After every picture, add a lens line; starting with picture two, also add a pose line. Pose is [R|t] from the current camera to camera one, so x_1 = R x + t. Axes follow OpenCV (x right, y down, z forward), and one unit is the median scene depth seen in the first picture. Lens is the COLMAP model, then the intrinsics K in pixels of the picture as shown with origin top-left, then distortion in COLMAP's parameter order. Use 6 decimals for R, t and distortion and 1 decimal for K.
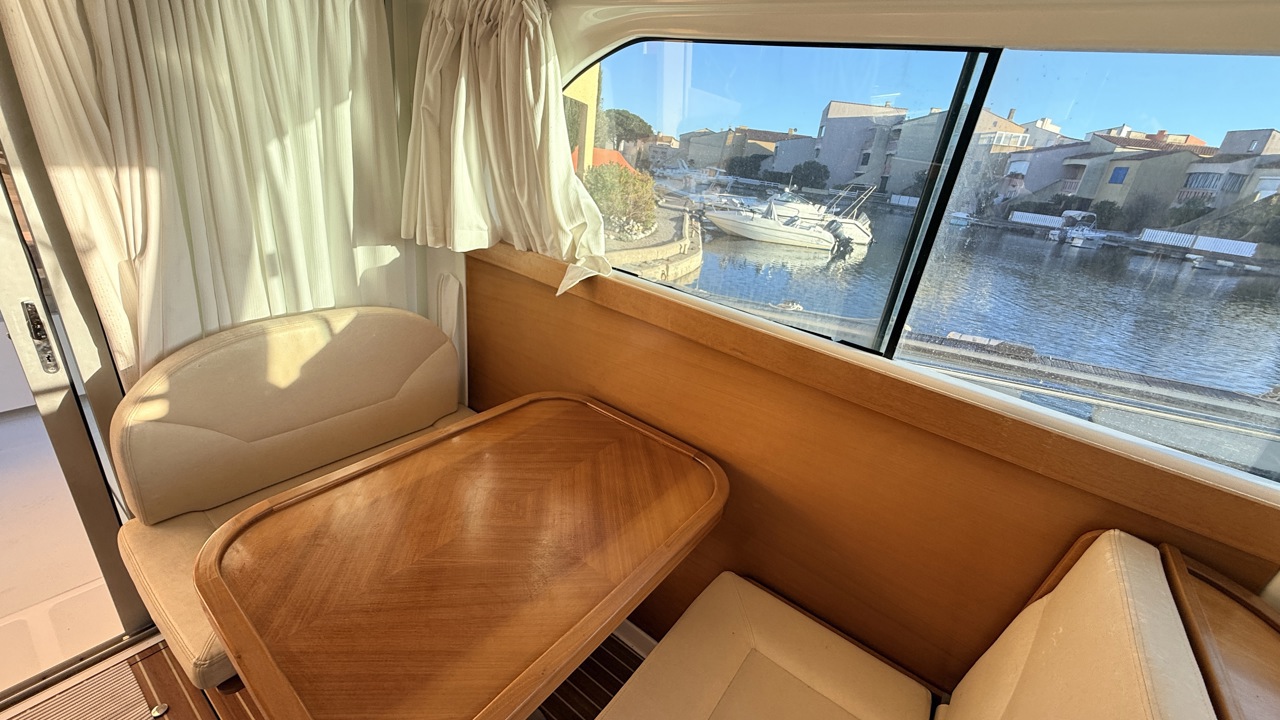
lens RADIAL K [[511.1, 0, 637.0], [0, 511.1, 361.5], [0, 0, 1]] dist [0.000371, 0.000080]
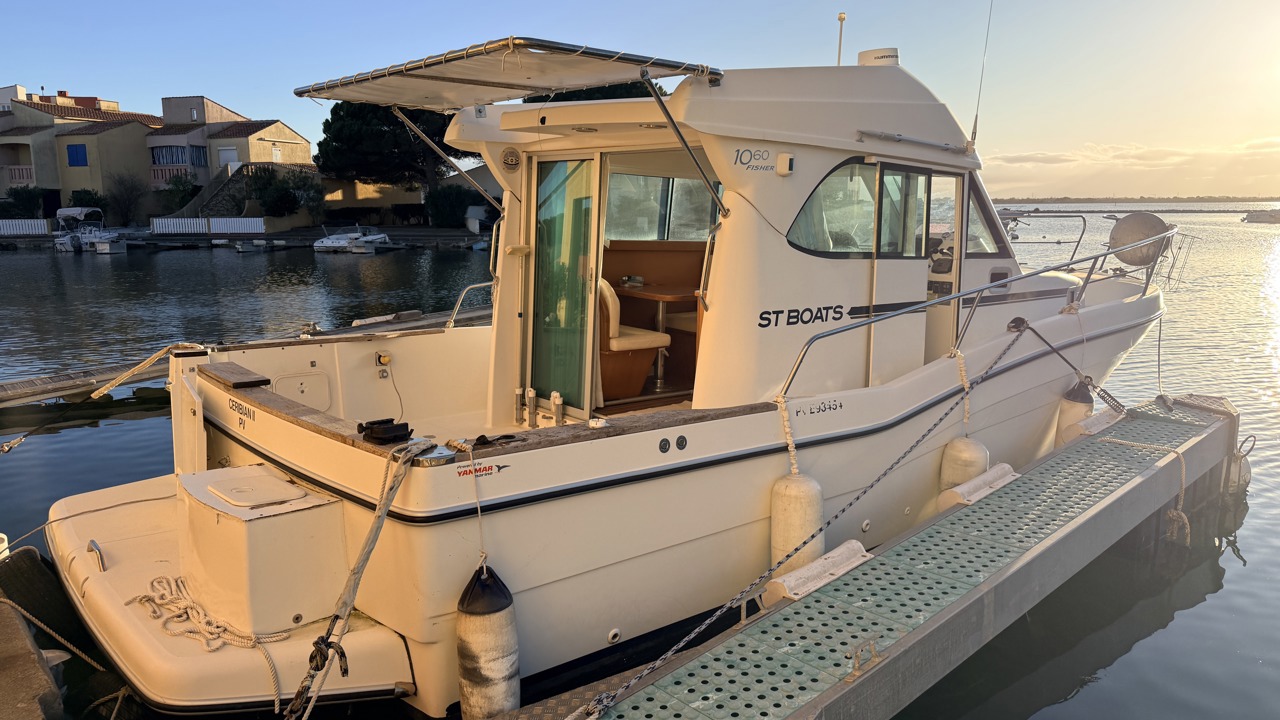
lens RADIAL K [[910.4, 0, 640.0], [0, 910.4, 360.0], [0, 0, 1]] dist [0.005367, 0.000957]
pose [[0.225818, -0.274472, 0.934704, -4.384501], [0.390114, 0.904672, 0.171405, -0.319248], [-0.892646, 0.325934, 0.311367, -0.516654]]
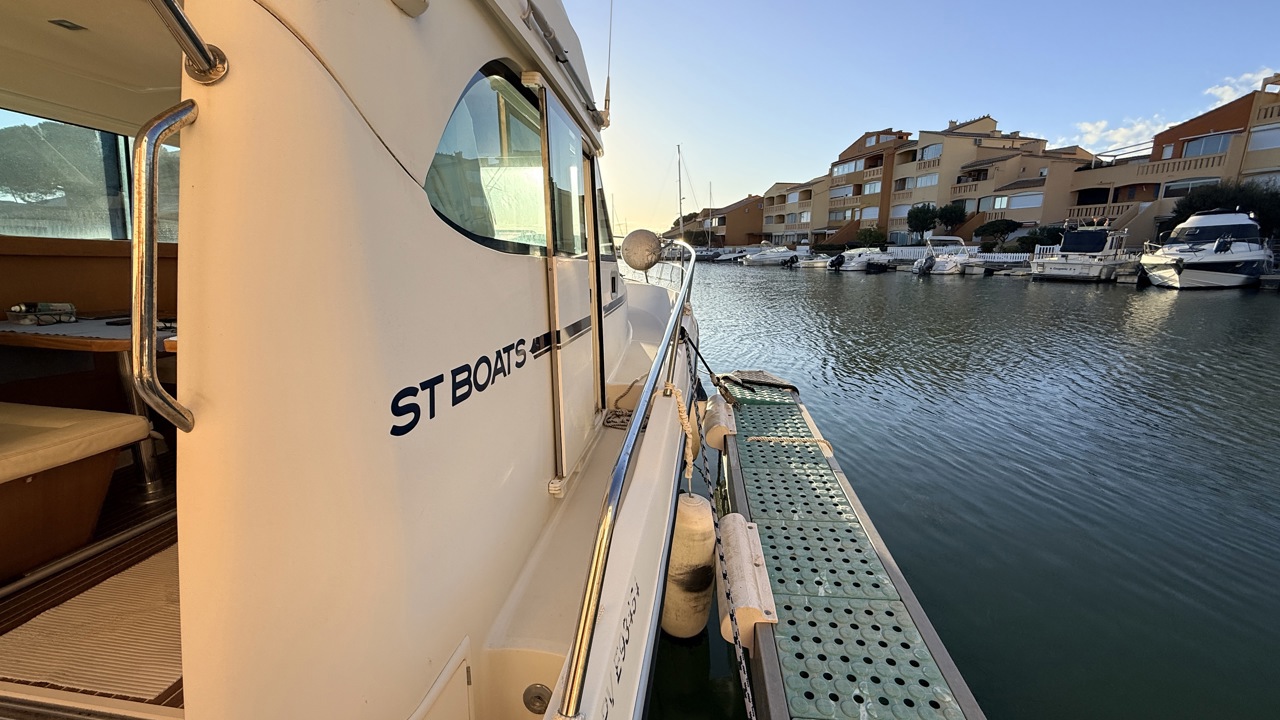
lens RADIAL K [[512.1, 0, 637.0], [0, 512.1, 357.0], [0, 0, 1]] dist [0.000702, 0.000178]
pose [[-0.481986, -0.290482, 0.826625, -1.943783], [0.275810, 0.845180, 0.457821, -0.005822], [-0.831636, 0.448655, -0.327247, -0.027698]]
